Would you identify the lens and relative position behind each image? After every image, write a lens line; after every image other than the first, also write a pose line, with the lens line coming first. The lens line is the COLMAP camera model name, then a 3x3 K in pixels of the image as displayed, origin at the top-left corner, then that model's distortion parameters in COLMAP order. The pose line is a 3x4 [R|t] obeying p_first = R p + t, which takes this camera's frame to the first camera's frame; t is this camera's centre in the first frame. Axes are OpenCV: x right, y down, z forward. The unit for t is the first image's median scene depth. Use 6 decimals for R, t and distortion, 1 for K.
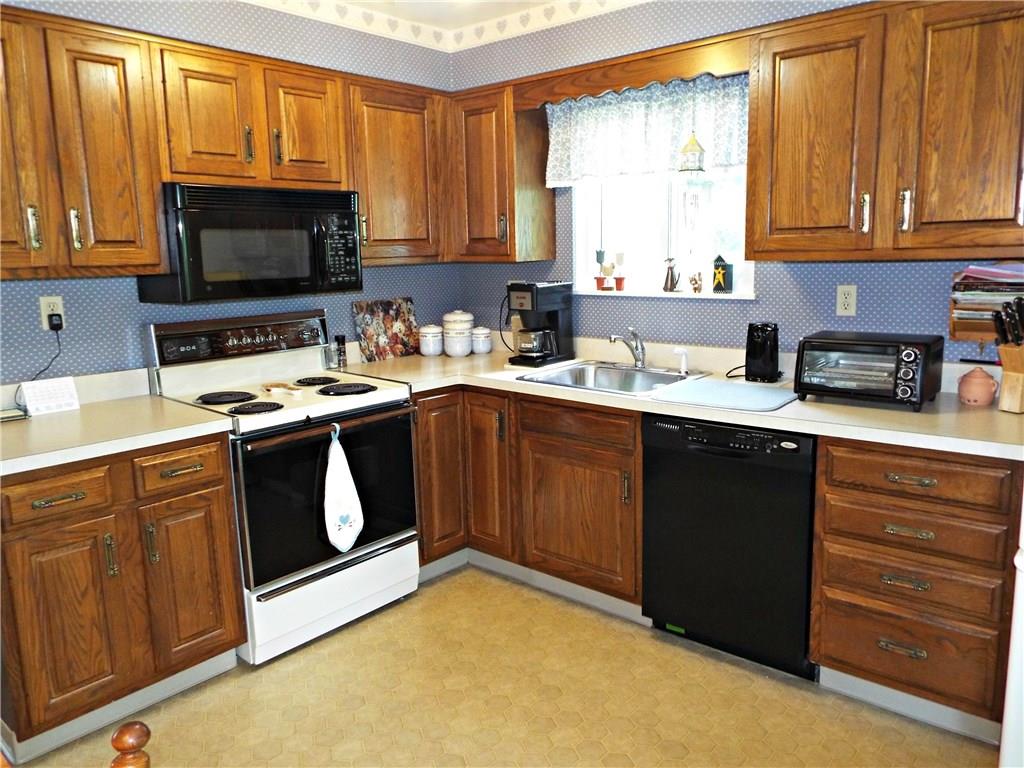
lens RADIAL K [[761.2, 0, 528.7], [0, 761.2, 378.2], [0, 0, 1]] dist [0.030213, -0.002988]
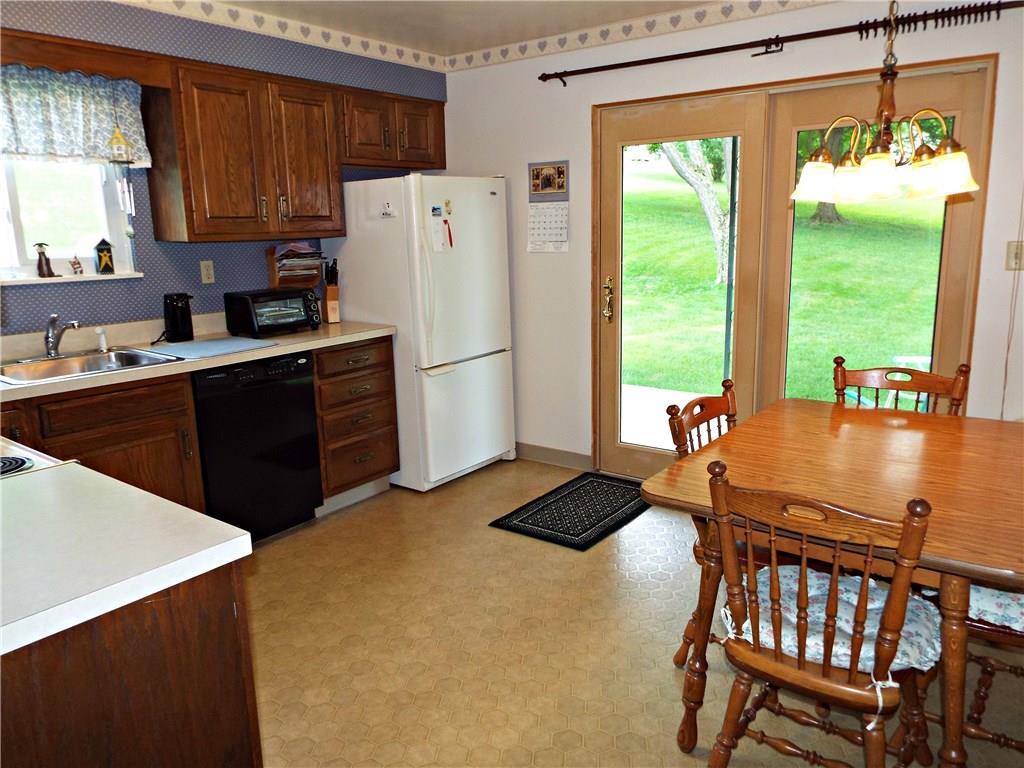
lens RADIAL K [[761.2, 0, 528.7], [0, 761.2, 378.2], [0, 0, 1]] dist [0.030213, -0.002988]
pose [[-0.063851, -0.173585, 0.982747, -1.090400], [0.191994, 0.964223, 0.182788, -0.064896], [-0.979317, 0.200353, -0.028239, 0.571597]]
